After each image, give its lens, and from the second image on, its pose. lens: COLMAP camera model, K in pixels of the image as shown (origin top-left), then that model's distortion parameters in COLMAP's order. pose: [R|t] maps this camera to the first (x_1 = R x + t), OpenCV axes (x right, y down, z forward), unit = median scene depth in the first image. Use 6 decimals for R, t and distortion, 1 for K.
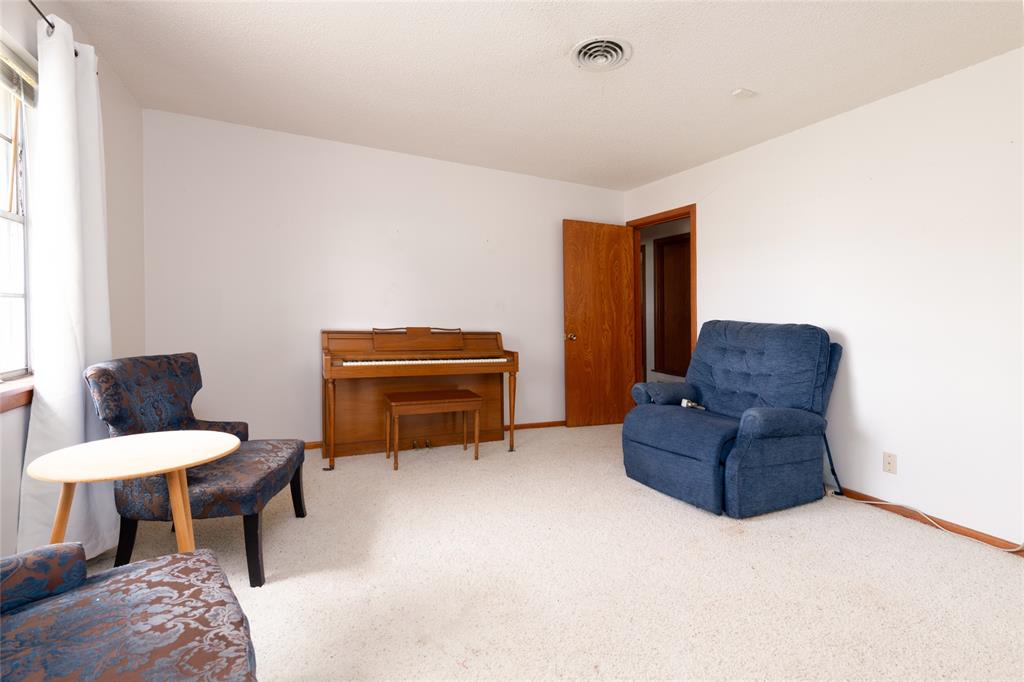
lens RADIAL K [[475.8, 0, 513.6], [0, 475.8, 334.4], [0, 0, 1]] dist [0.035031, 0.000043]
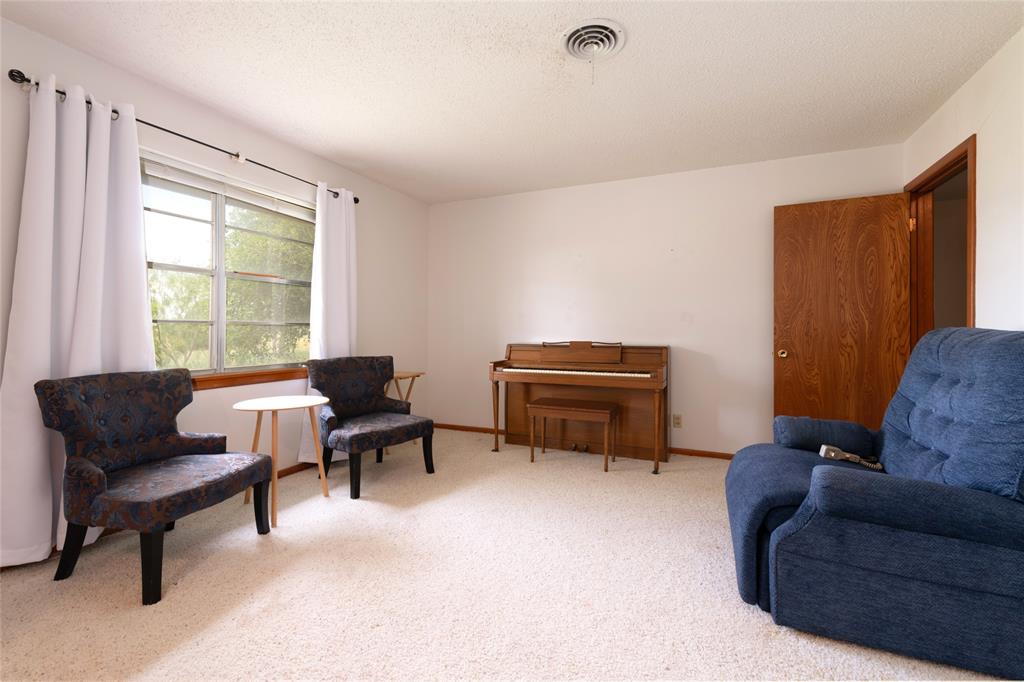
lens RADIAL K [[451.8, 0, 512.0], [0, 451.8, 341.0], [0, 0, 1]] dist [0.027587, -0.000126]
pose [[0.646593, -0.002842, -0.762830, 0.486700], [-0.014800, 0.999758, -0.016270, 0.003499], [0.762691, 0.021810, 0.646395, 0.201654]]
